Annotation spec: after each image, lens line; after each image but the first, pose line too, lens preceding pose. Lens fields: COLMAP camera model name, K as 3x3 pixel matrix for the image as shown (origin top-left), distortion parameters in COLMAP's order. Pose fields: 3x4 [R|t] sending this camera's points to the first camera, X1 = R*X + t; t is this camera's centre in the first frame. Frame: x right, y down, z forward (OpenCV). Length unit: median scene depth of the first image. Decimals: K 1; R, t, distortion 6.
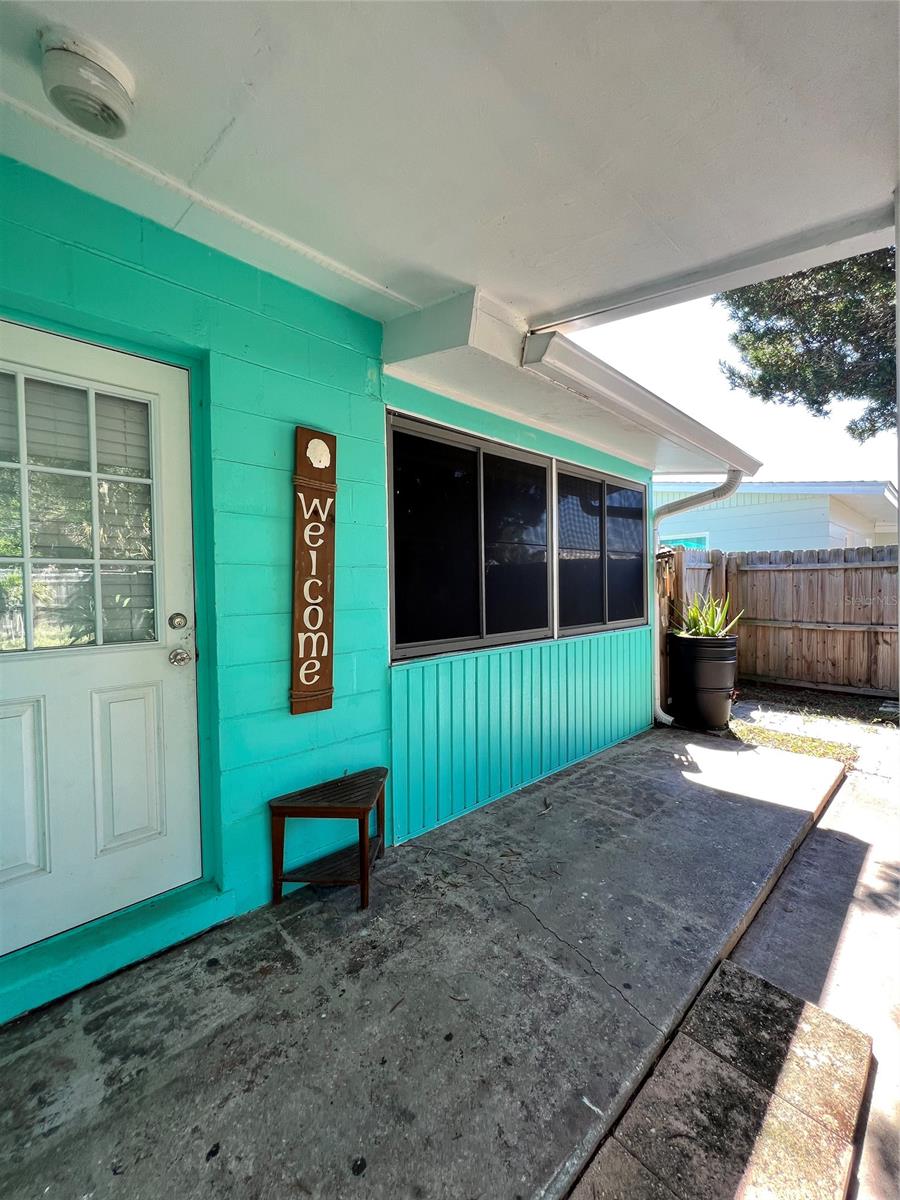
lens RADIAL K [[484.6, 0, 451.3], [0, 484.6, 597.6], [0, 0, 1]] dist [-0.000591, 0.000776]
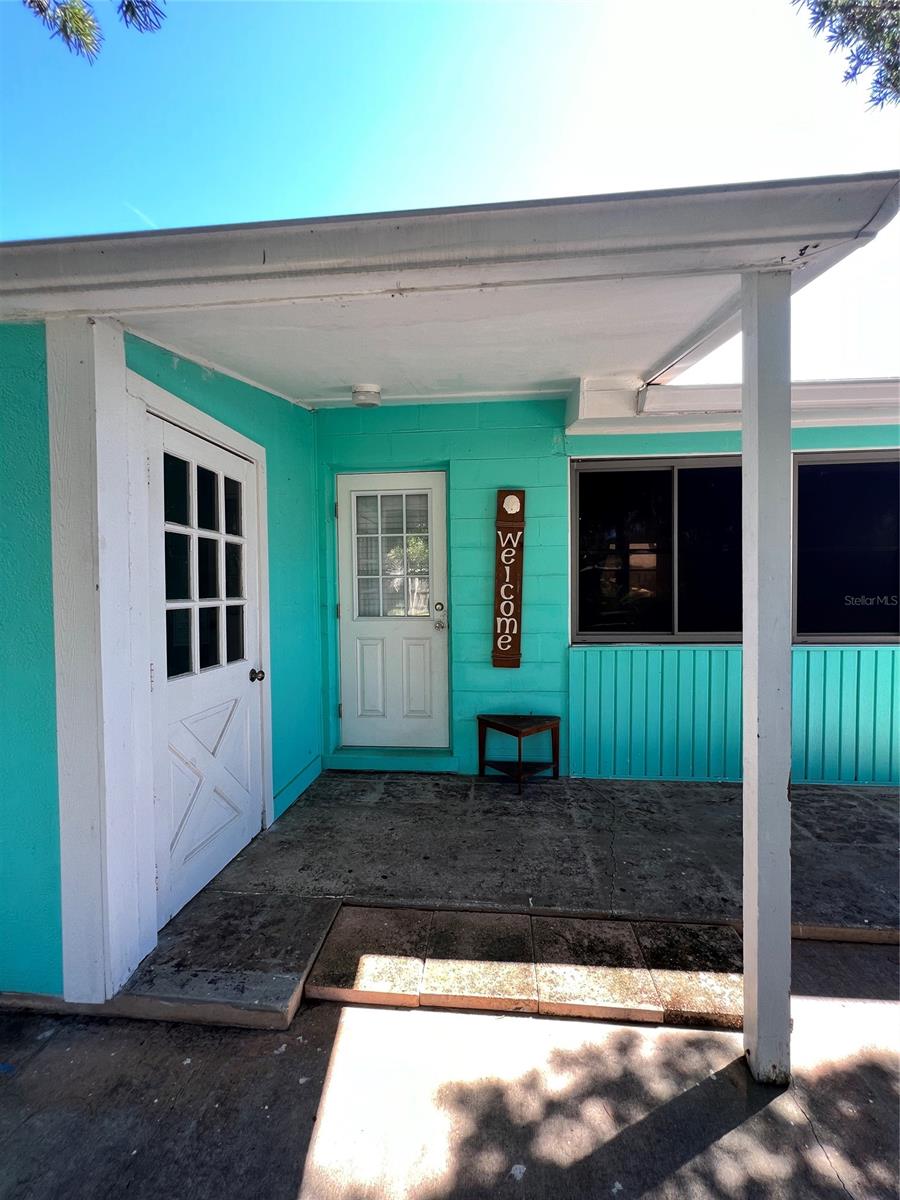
lens RADIAL K [[484.6, 0, 451.3], [0, 484.6, 597.6], [0, 0, 1]] dist [-0.000591, 0.000776]
pose [[0.665926, 0.029386, -0.745439, 0.786411], [-0.015663, 0.999554, 0.025411, -0.032492], [0.745853, -0.005246, 0.666090, -0.195767]]
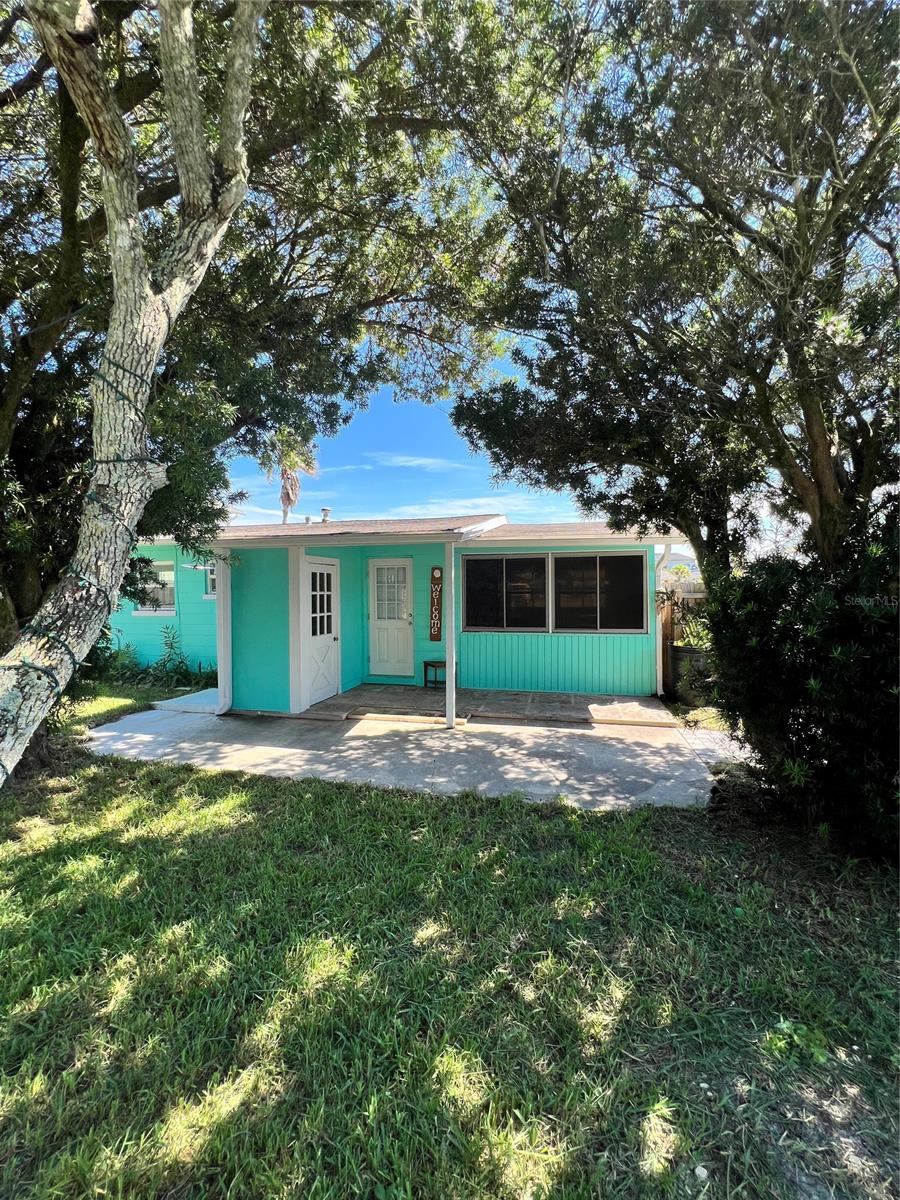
lens RADIAL K [[484.6, 0, 451.3], [0, 484.6, 597.6], [0, 0, 1]] dist [-0.000591, 0.000776]
pose [[0.553394, 0.028380, -0.832436, 2.994229], [-0.018087, 0.999593, 0.022055, -0.196754], [0.832723, 0.002852, 0.553682, -1.021498]]
